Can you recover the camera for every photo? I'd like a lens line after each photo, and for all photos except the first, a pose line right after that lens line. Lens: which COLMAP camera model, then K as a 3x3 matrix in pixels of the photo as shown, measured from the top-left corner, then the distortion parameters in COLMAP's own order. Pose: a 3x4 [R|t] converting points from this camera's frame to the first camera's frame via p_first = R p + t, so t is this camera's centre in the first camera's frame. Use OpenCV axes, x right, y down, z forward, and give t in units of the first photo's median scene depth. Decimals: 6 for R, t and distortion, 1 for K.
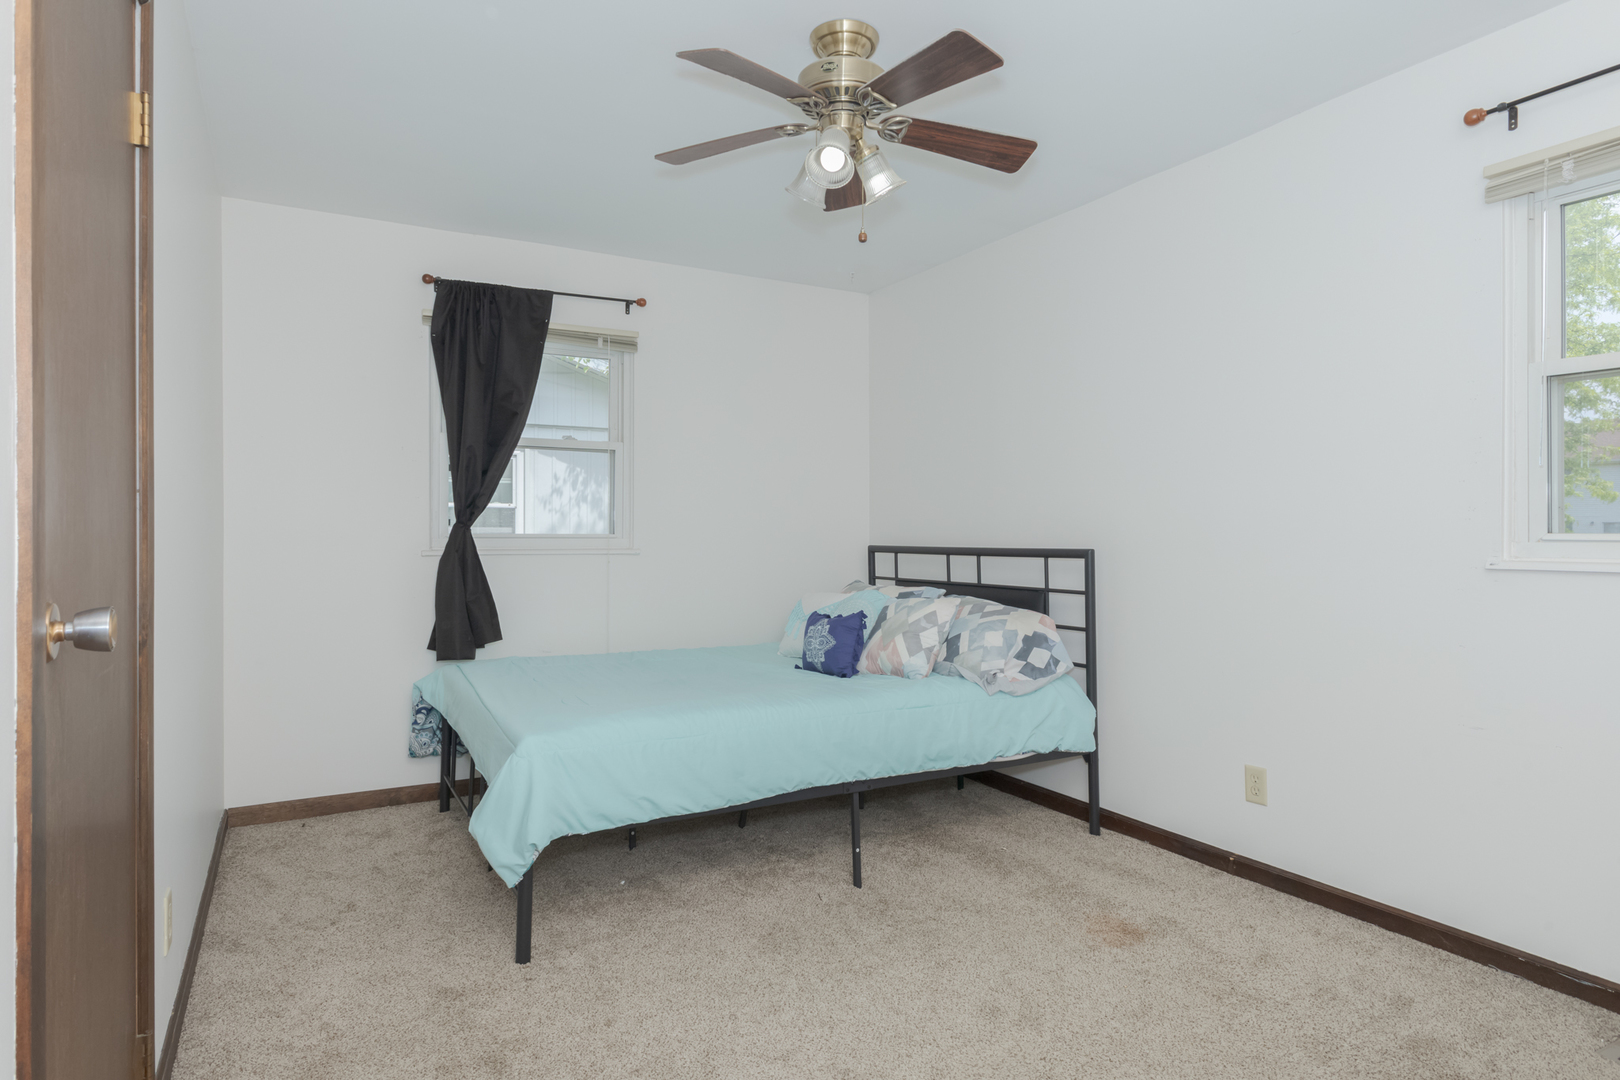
lens RADIAL K [[959.2, 0, 810.0], [0, 959.2, 540.0], [0, 0, 1]] dist [0.001681, 0.000684]
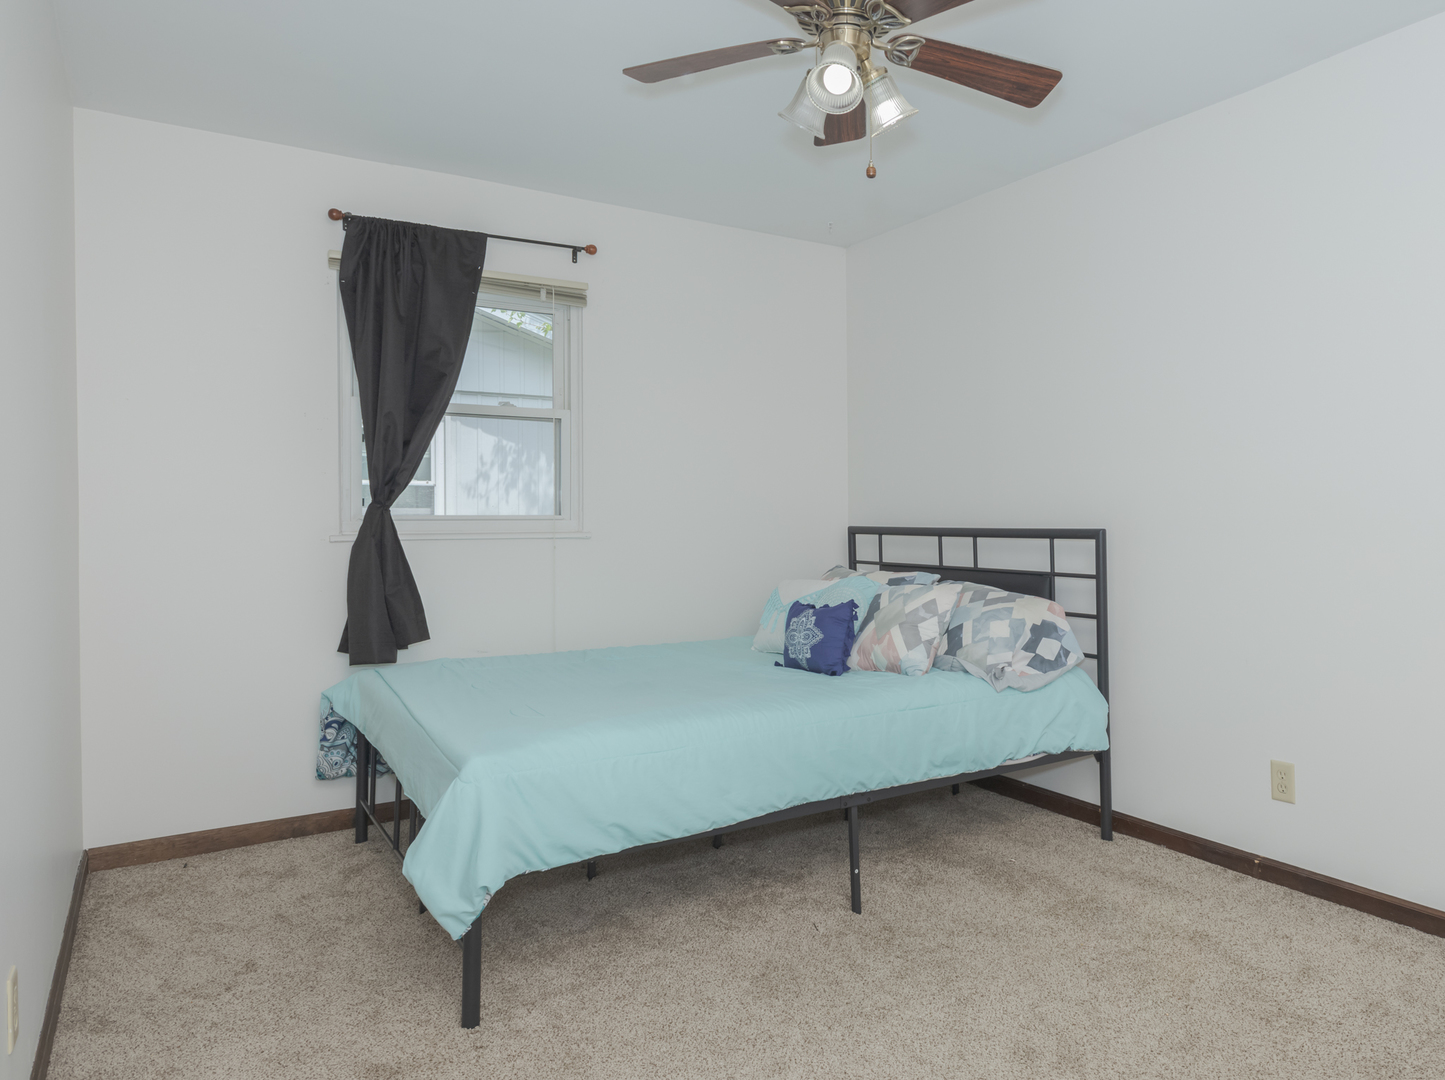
lens RADIAL K [[853.5, 0, 725.8], [0, 853.5, 524.3], [0, 0, 1]] dist [-0.002144, -0.002327]
pose [[0.993637, -0.006130, 0.112461, -0.154472], [0.005515, 0.999968, 0.005778, -0.001595], [-0.112493, -0.005121, 0.993639, 0.230670]]
